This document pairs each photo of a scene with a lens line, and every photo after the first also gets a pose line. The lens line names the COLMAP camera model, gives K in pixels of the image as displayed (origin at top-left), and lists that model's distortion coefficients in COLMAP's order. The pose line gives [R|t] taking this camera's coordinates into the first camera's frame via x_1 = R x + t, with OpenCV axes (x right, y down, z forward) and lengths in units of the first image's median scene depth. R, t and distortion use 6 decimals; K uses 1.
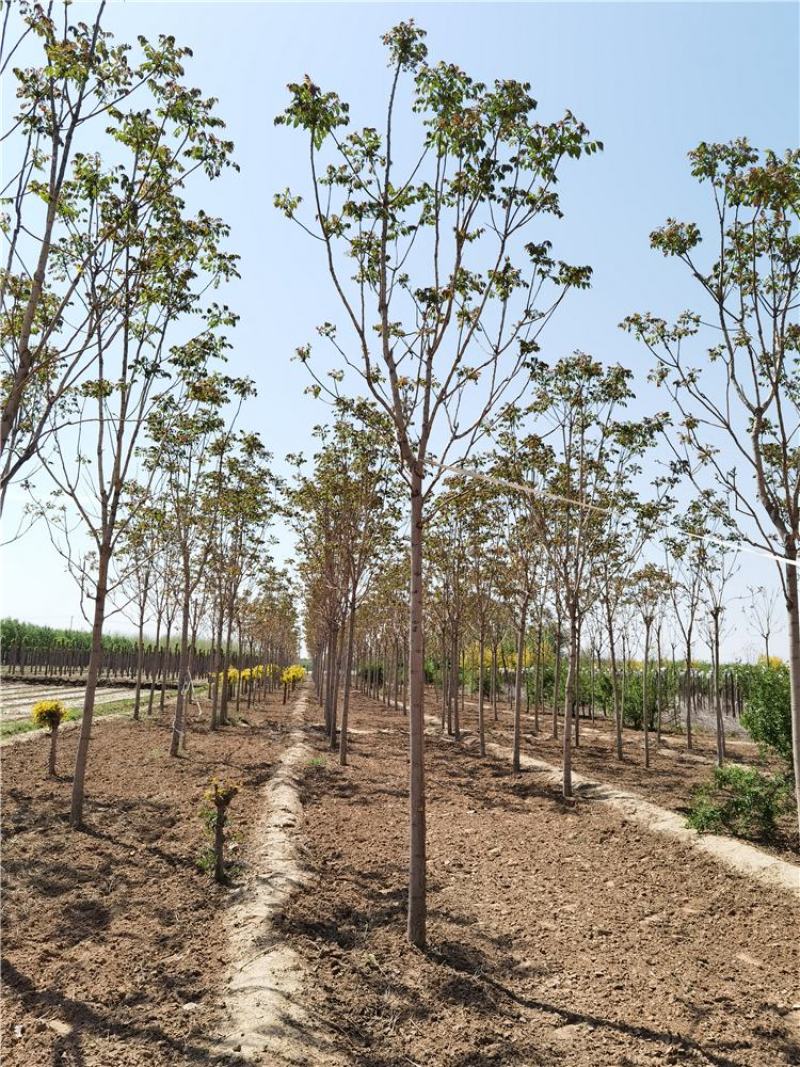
lens RADIAL K [[856.9, 0, 400.0], [0, 856.9, 533.5], [0, 0, 1]] dist [0.027585, -0.006918]
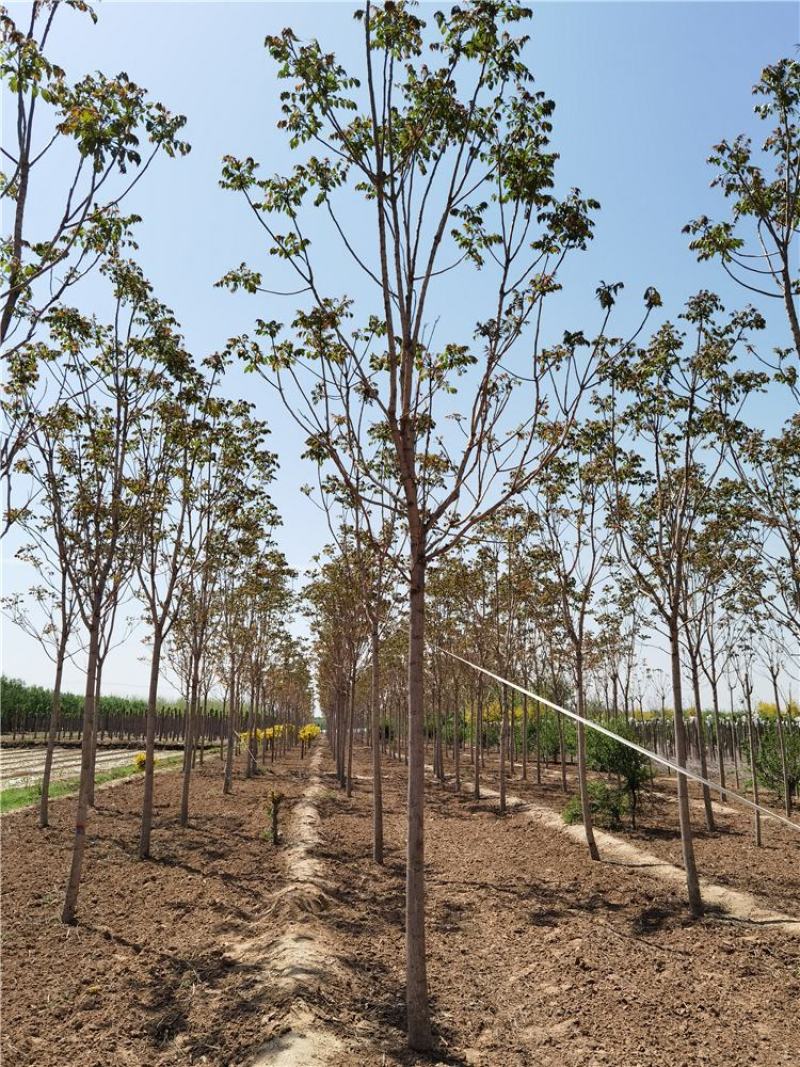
lens RADIAL K [[856.9, 0, 400.0], [0, 856.9, 533.5], [0, 0, 1]] dist [0.027585, -0.006918]
pose [[0.999524, -0.028690, -0.011349, 0.027676], [0.027913, 0.997588, -0.063550, -0.039375], [0.013145, 0.063203, 0.997914, -0.256122]]
